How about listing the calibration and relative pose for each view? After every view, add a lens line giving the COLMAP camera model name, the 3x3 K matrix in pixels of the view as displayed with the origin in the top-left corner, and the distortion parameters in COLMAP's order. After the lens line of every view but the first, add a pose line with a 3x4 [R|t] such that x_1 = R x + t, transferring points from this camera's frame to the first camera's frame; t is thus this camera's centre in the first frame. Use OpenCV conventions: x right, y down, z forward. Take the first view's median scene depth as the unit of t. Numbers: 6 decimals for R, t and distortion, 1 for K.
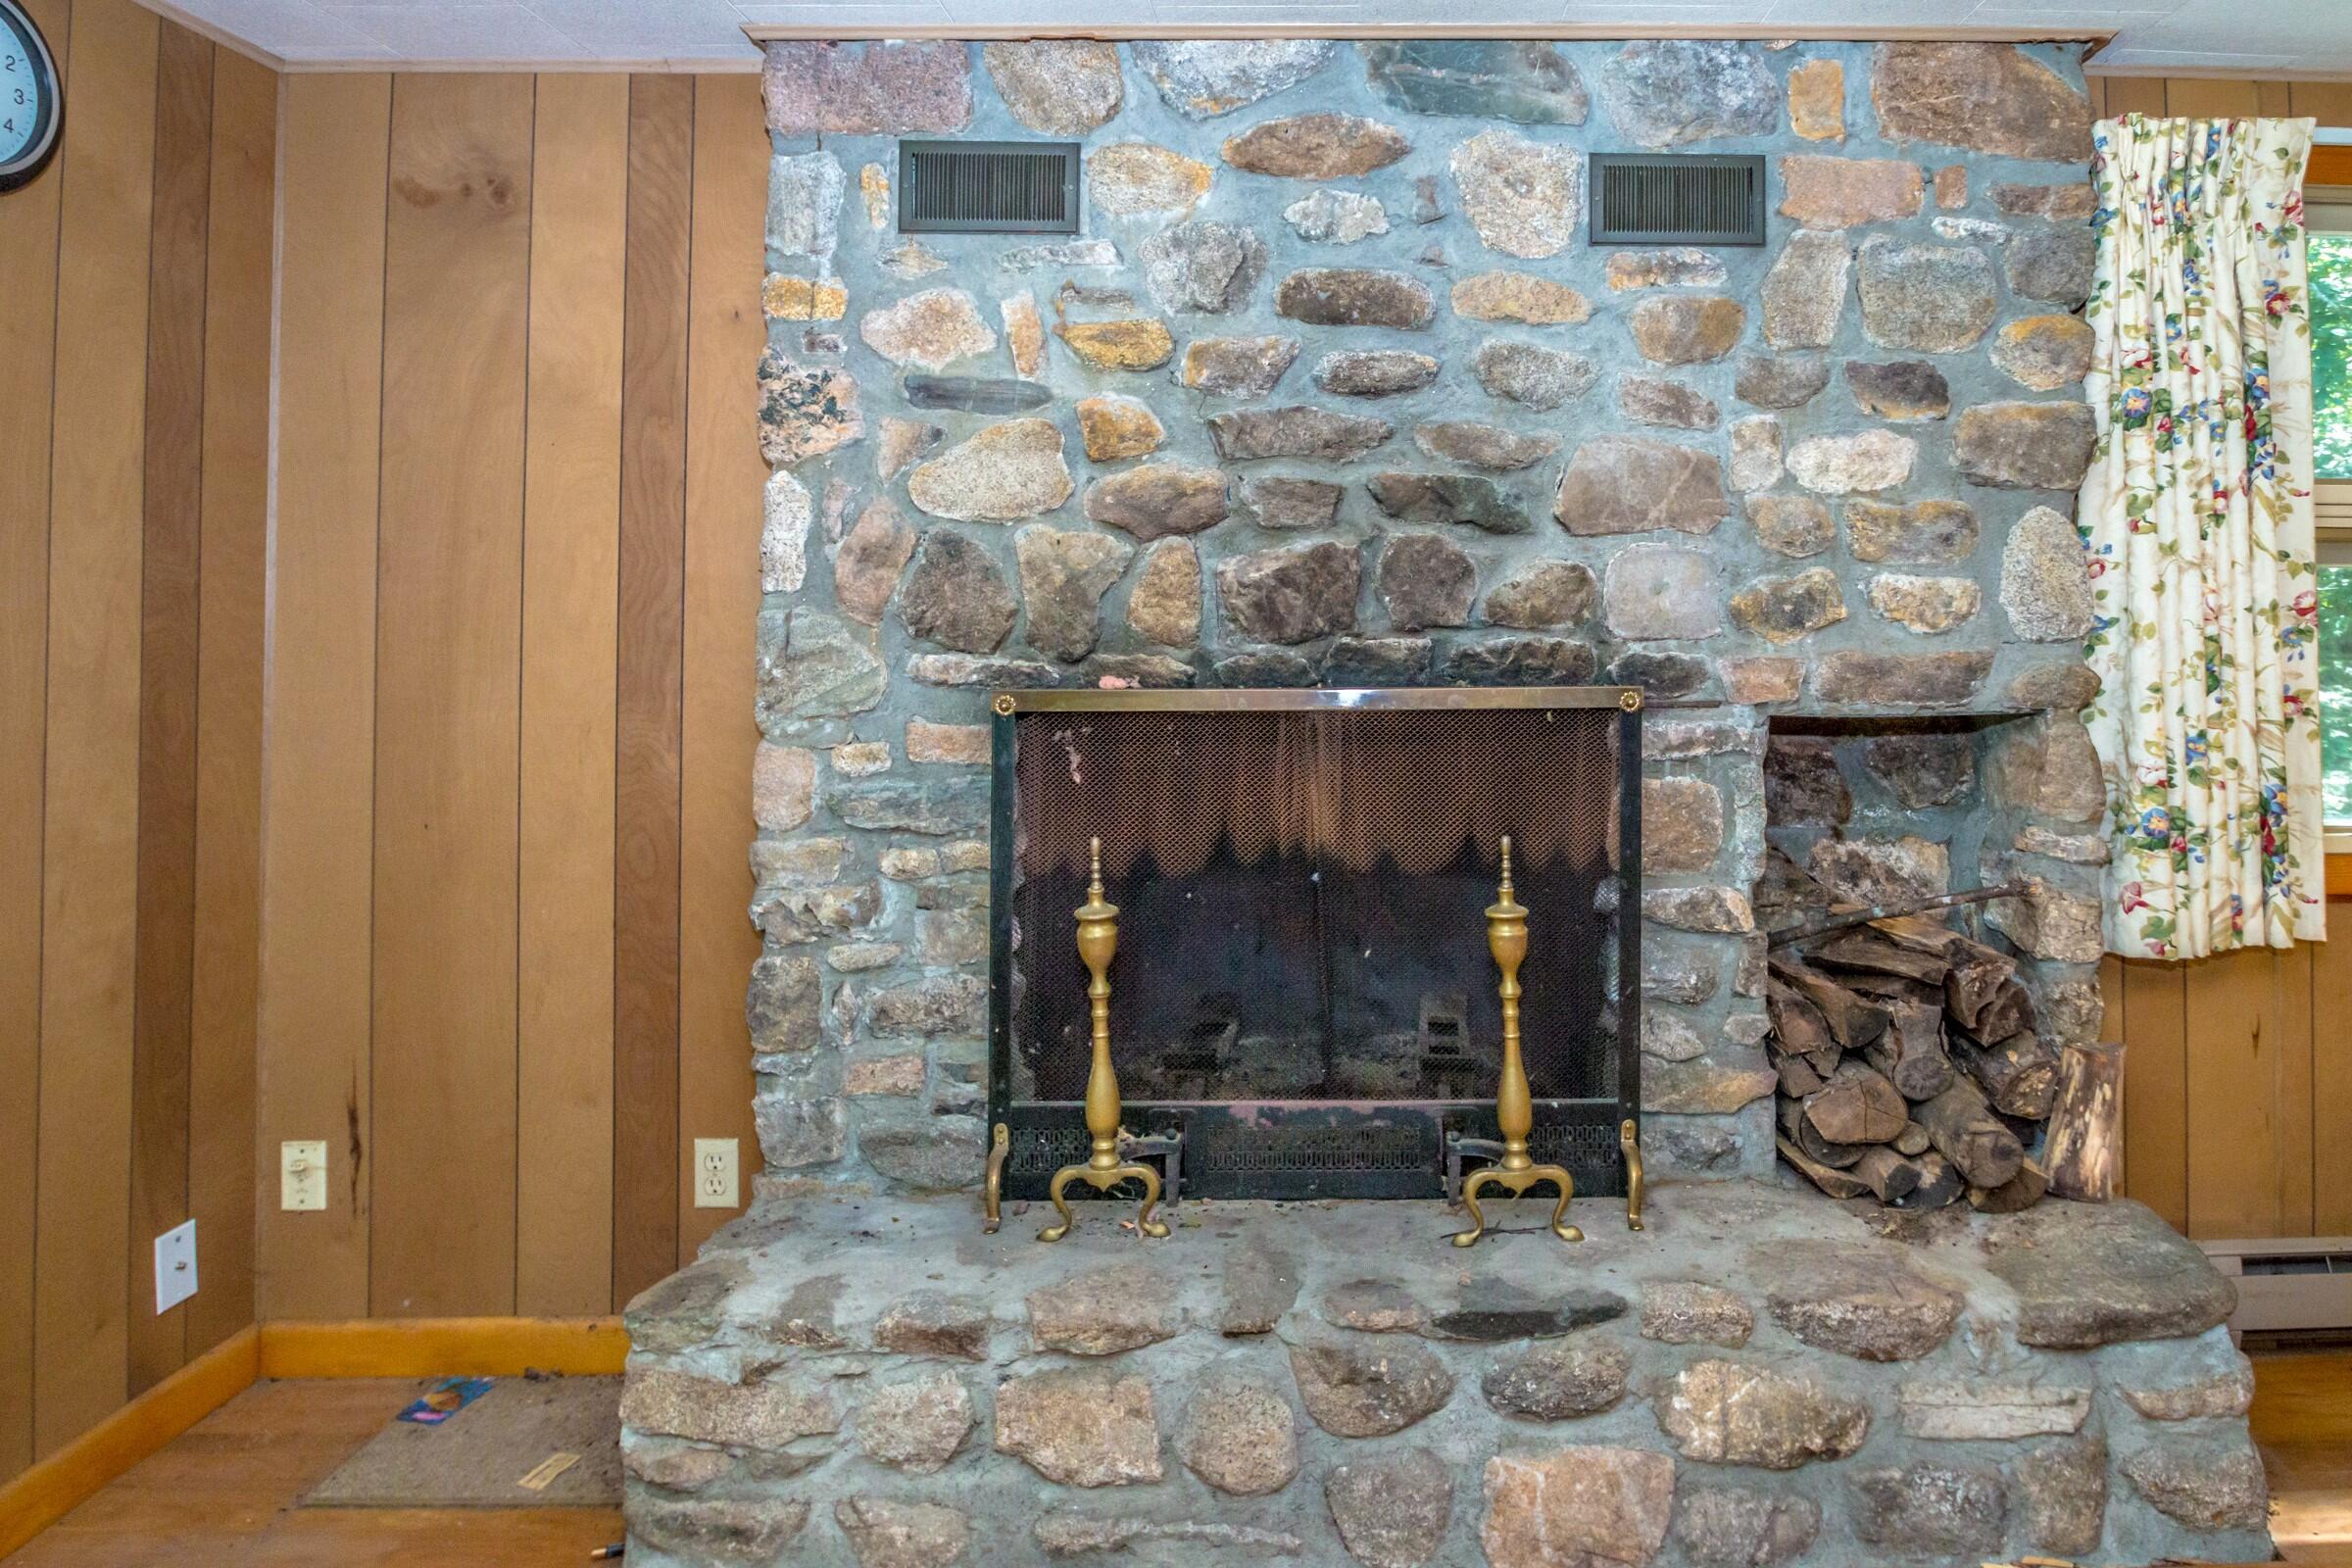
lens RADIAL K [[1589.2, 0, 1176.6], [0, 1589.2, 580.9], [0, 0, 1]] dist [-0.010484, -0.004358]
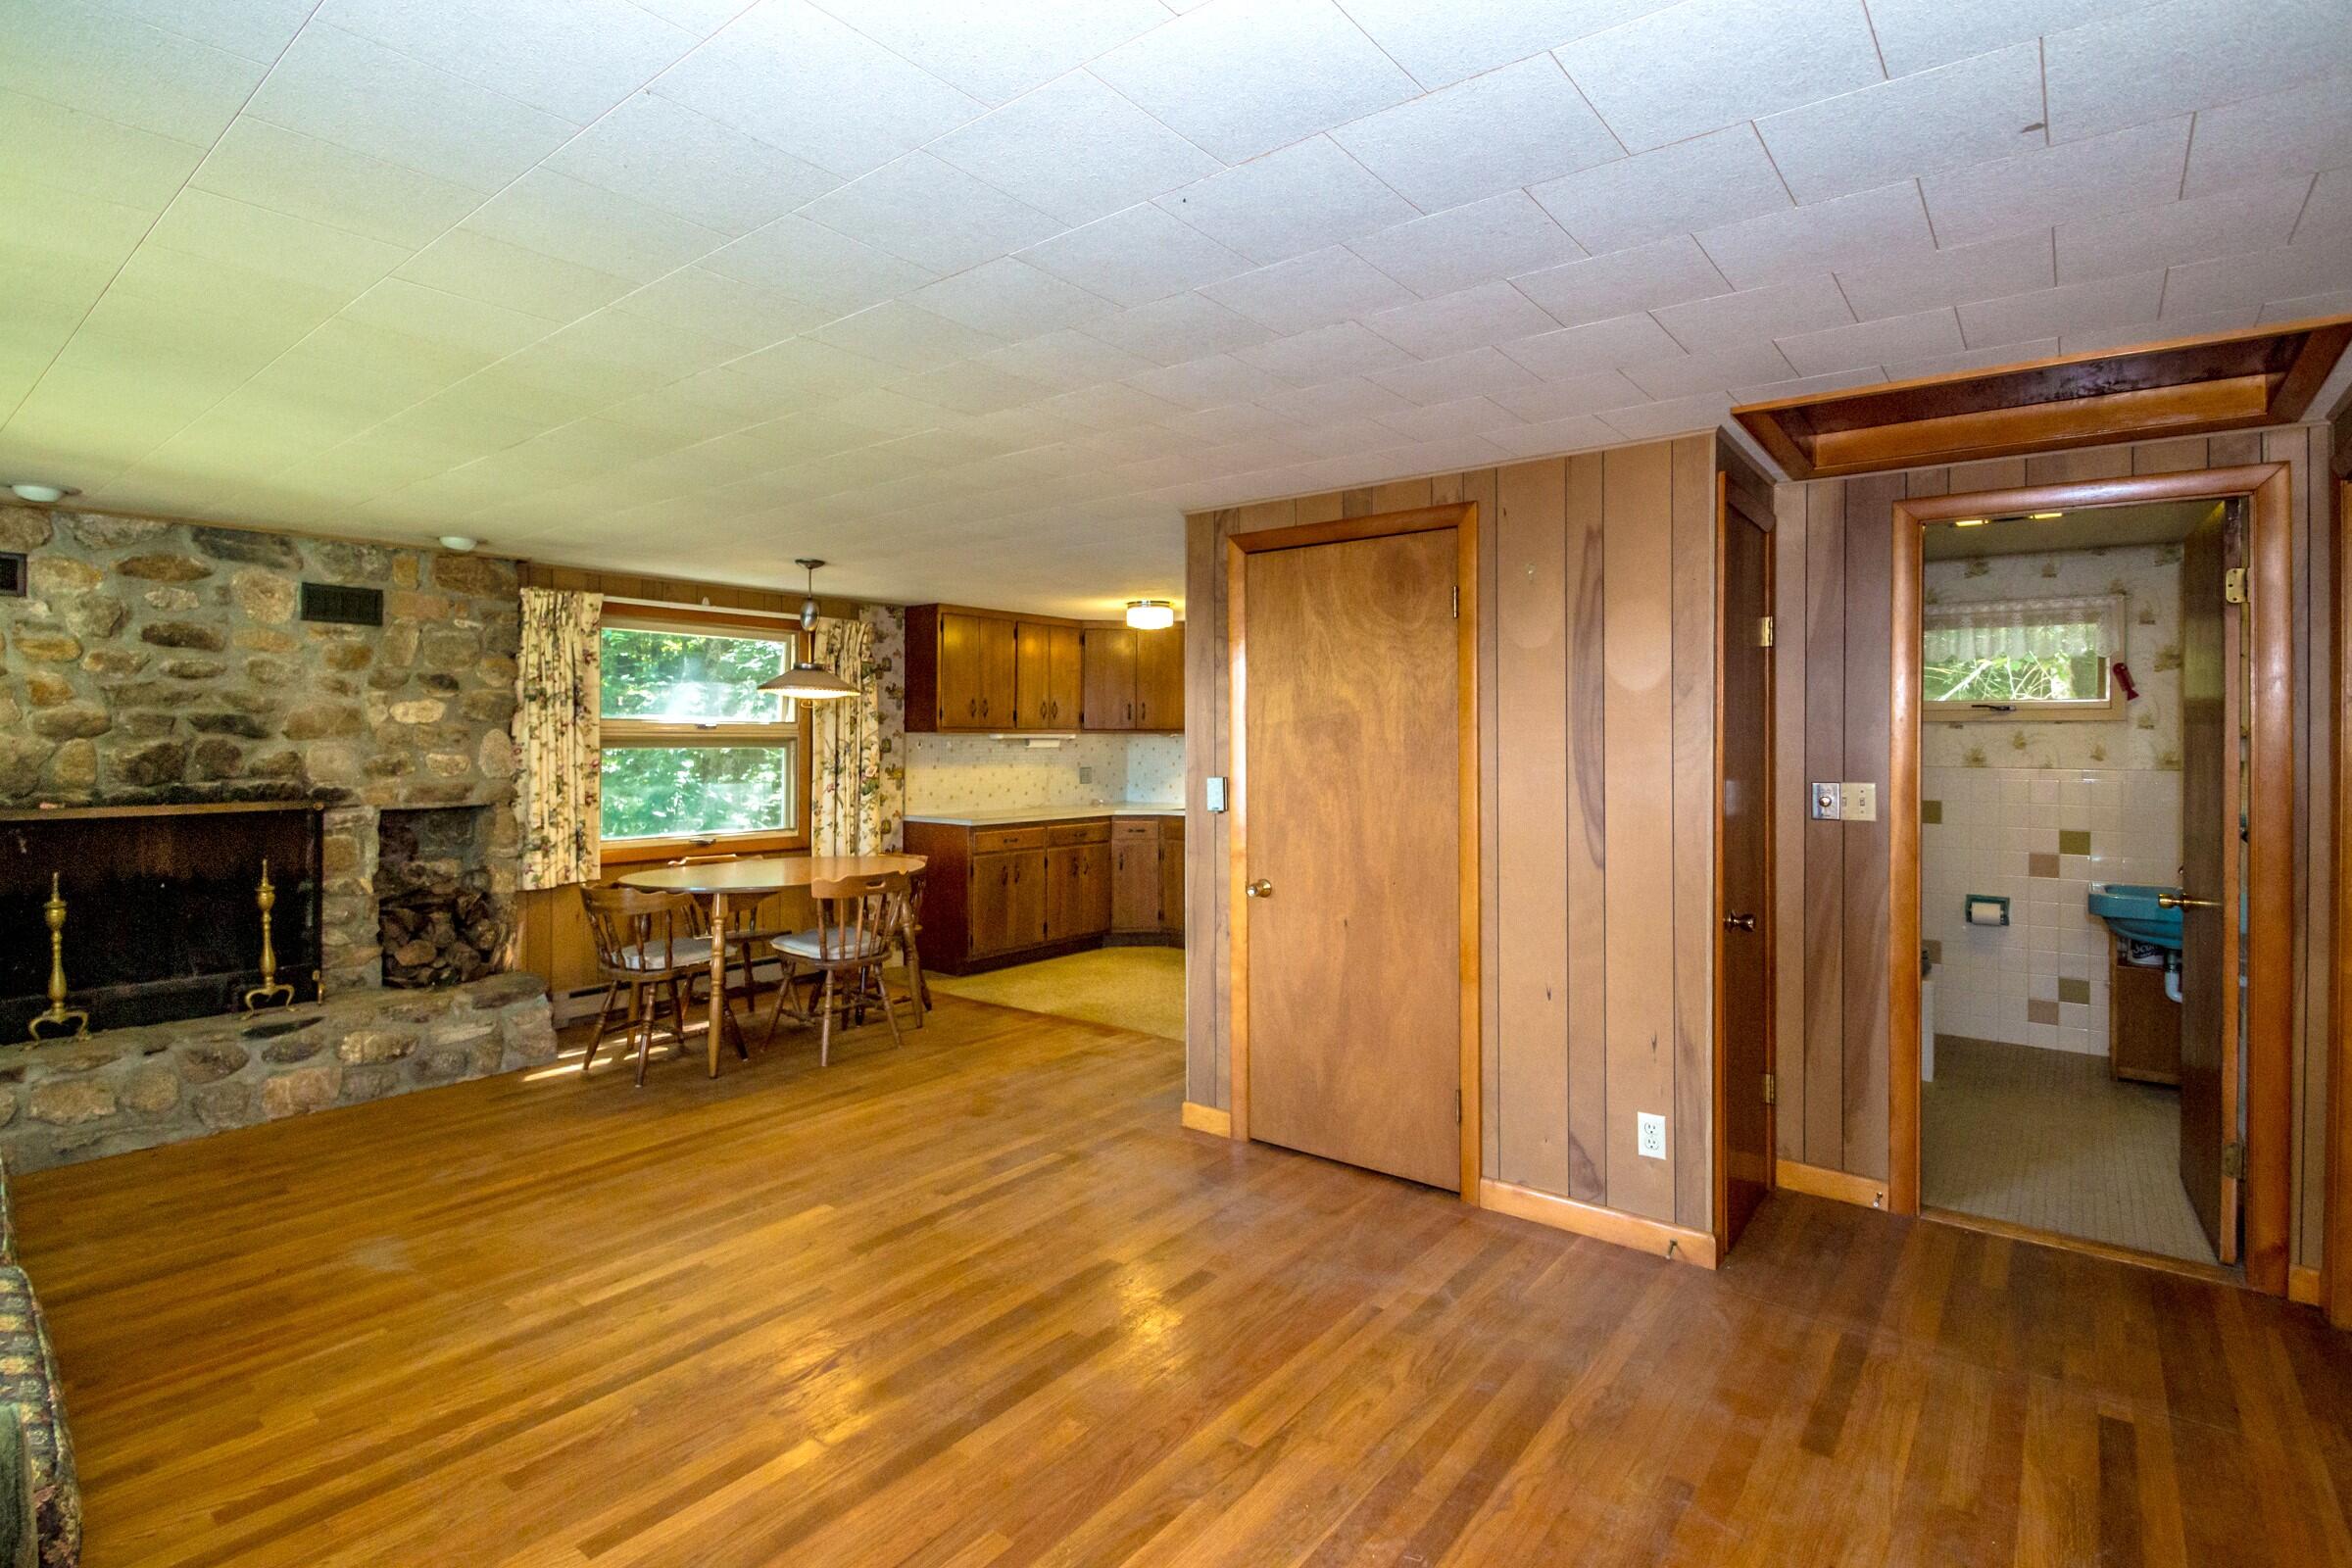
lens RADIAL K [[1131.5, 0, 1178.5], [0, 1131.5, 737.8], [0, 0, 1]] dist [0.016395, -0.024777]
pose [[0.560200, 0.008178, 0.828317, -0.428305], [-0.017499, 0.999845, 0.001963, -0.057745], [-0.828172, -0.015595, 0.560256, -1.105774]]
